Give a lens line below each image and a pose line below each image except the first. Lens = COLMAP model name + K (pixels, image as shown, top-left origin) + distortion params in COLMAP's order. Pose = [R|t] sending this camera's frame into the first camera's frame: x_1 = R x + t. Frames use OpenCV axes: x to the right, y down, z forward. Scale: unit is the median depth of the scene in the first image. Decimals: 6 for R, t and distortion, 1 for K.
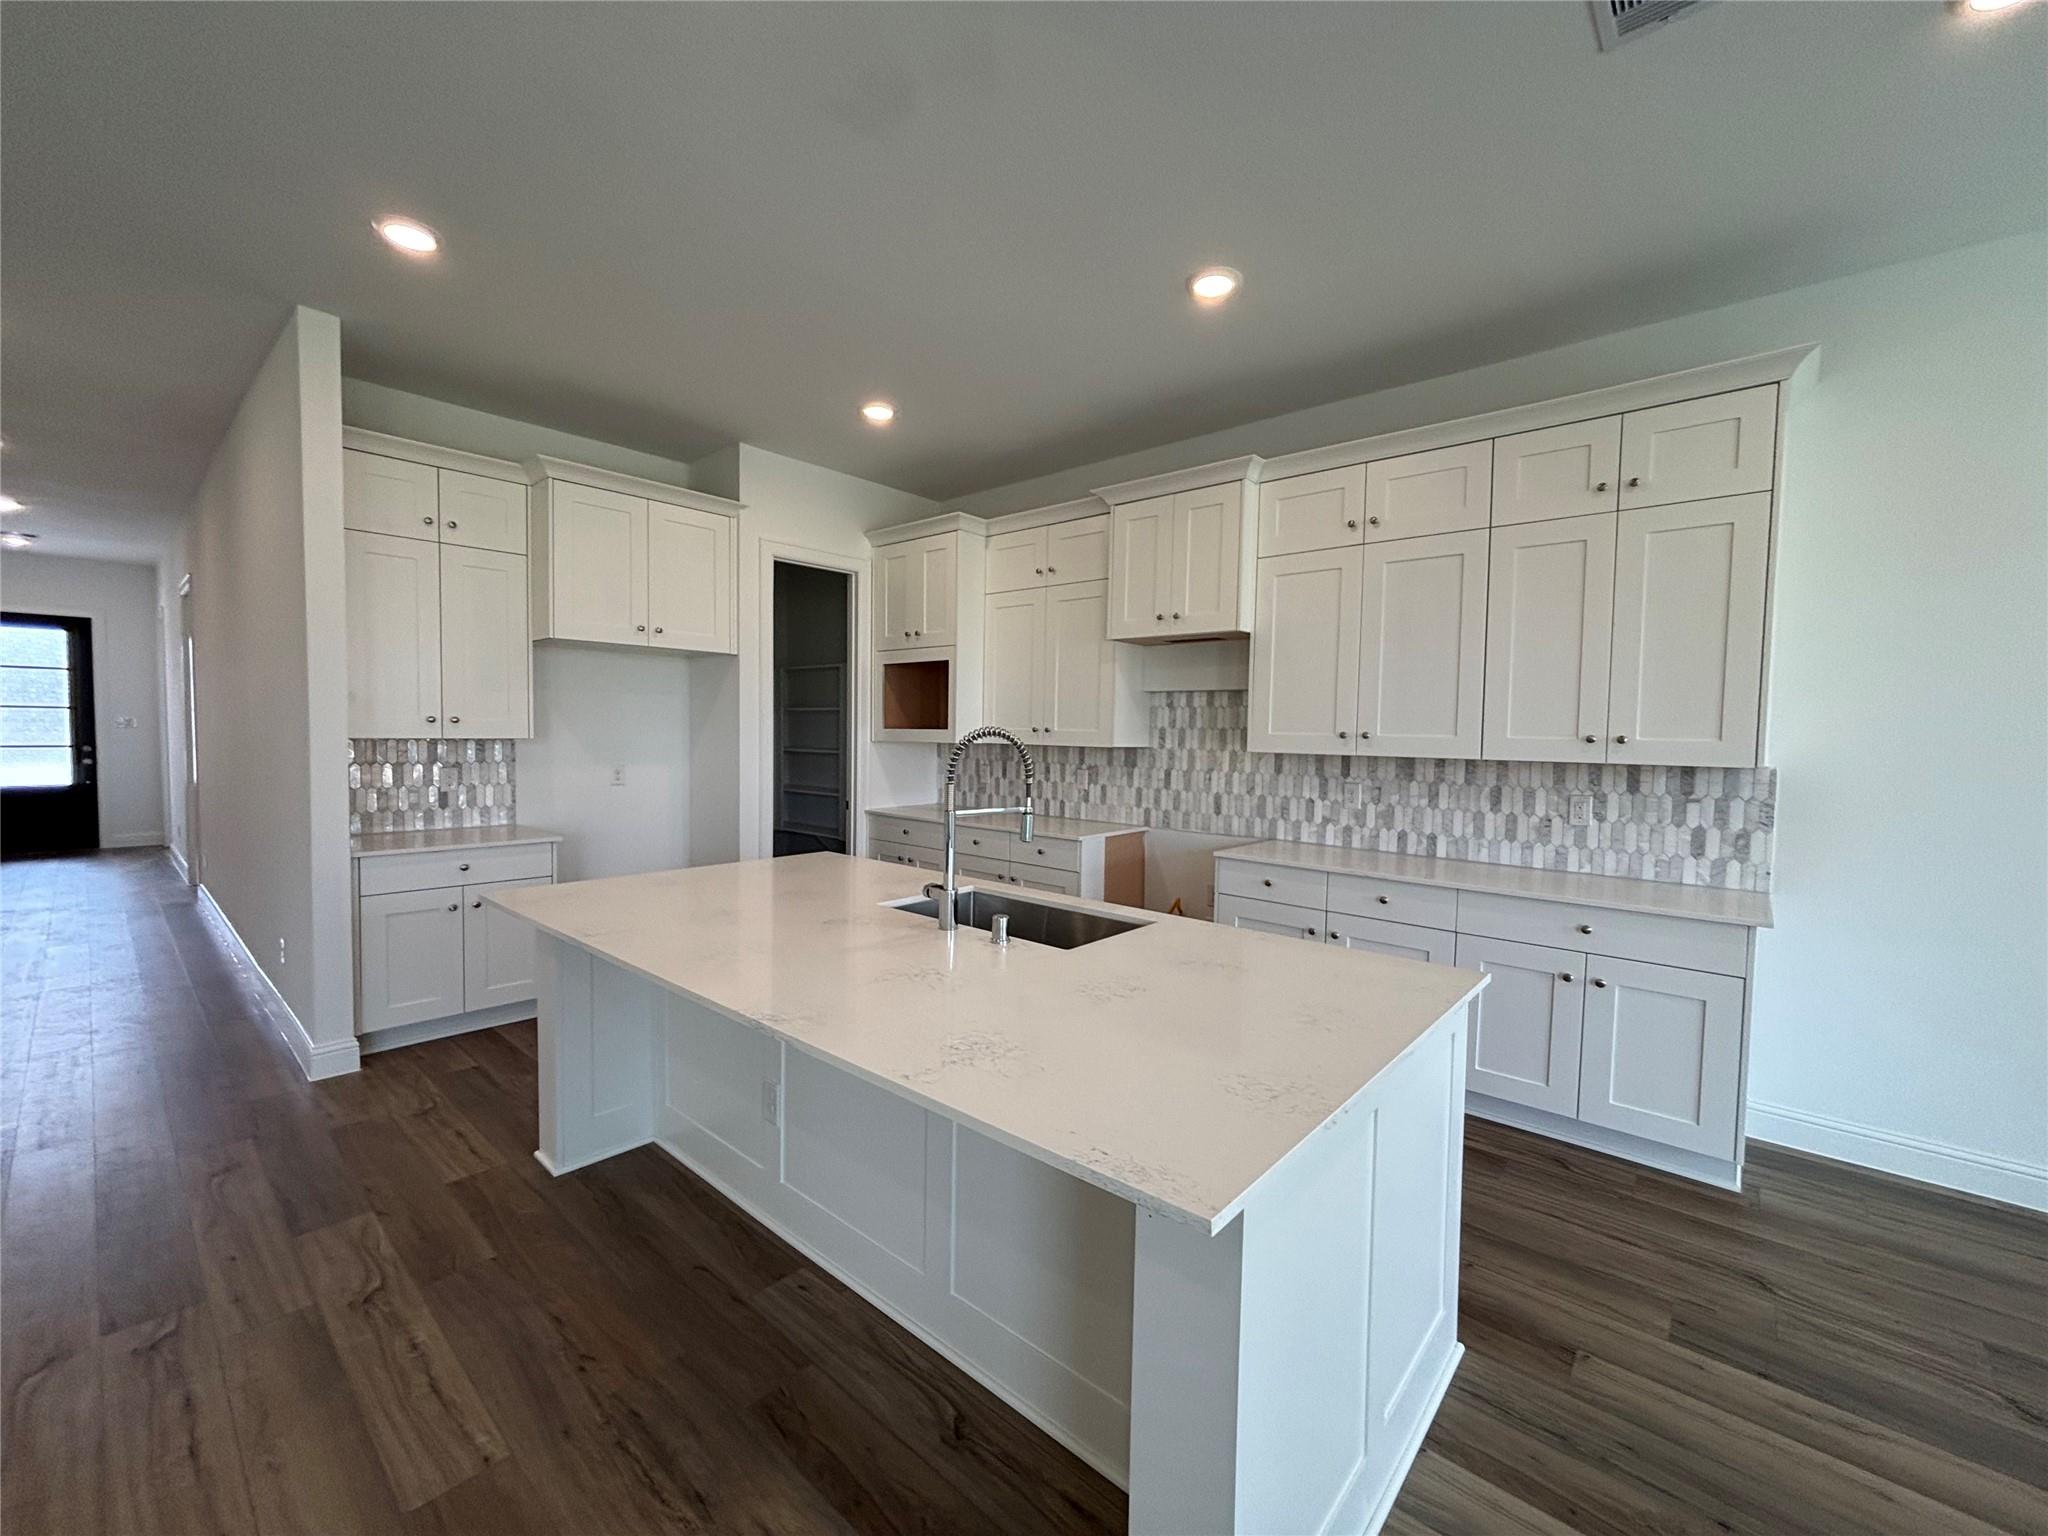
lens RADIAL K [[826.8, 0, 1021.0], [0, 826.8, 762.2], [0, 0, 1]] dist [0.012826, -0.000624]
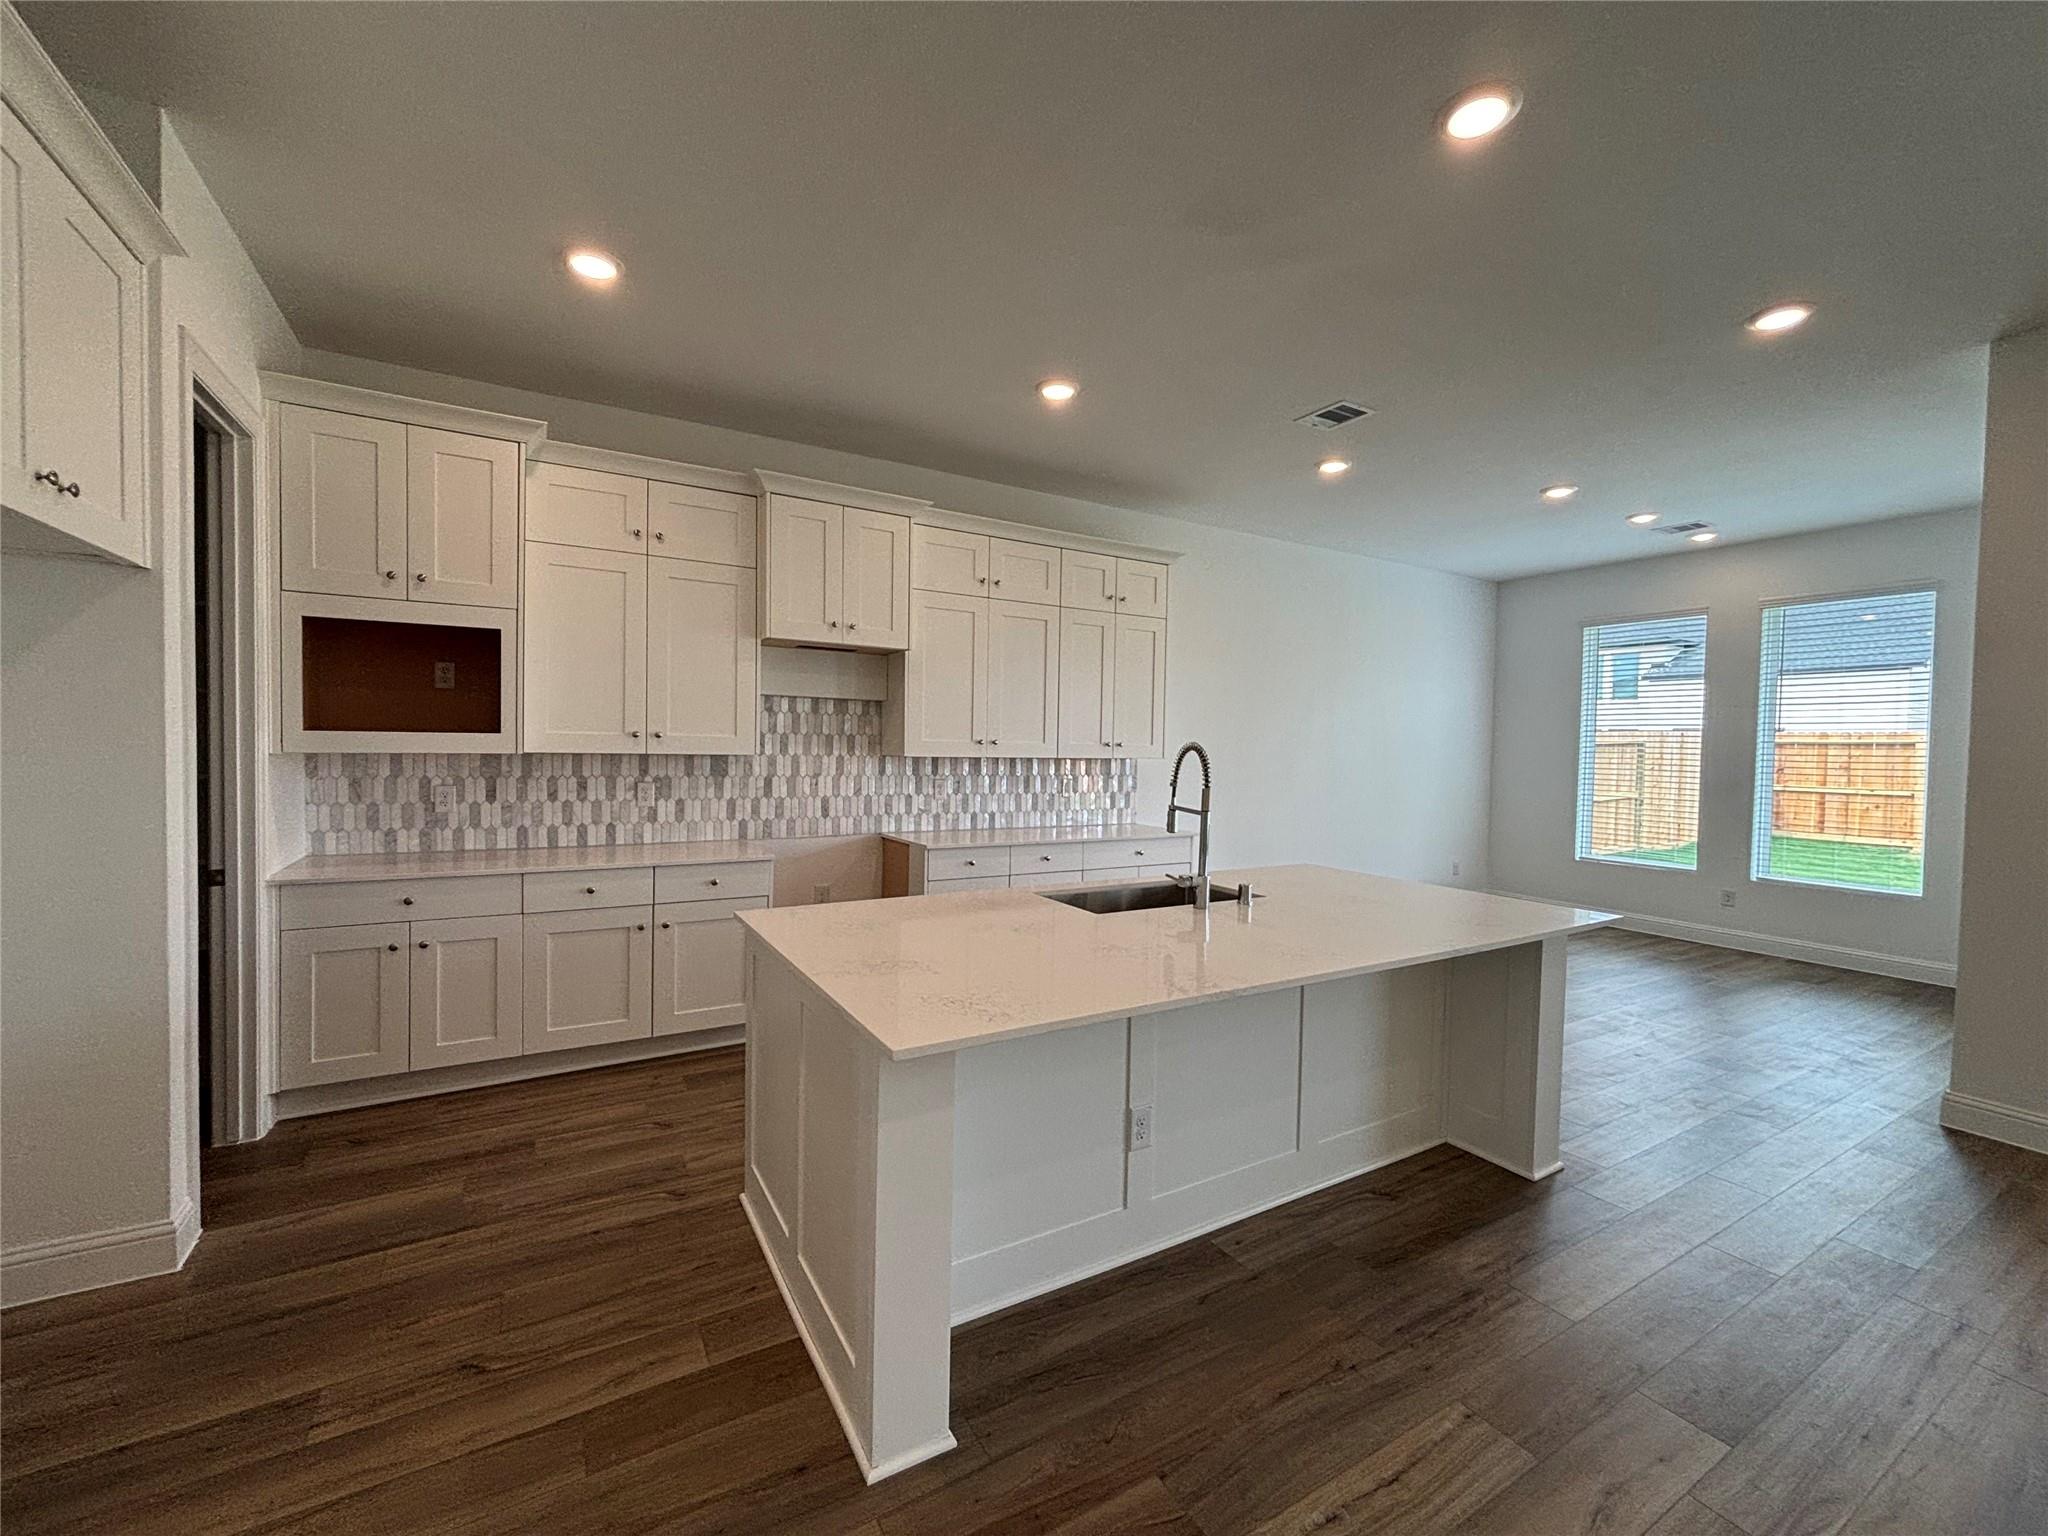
lens RADIAL K [[826.8, 0, 1020.8], [0, 826.8, 772.2], [0, 0, 1]] dist [0.012826, -0.000624]
pose [[0.308048, -0.045550, 0.950280, -0.655140], [0.023110, 0.998917, 0.040390, -0.028994], [-0.951090, 0.009519, 0.308766, 0.432765]]
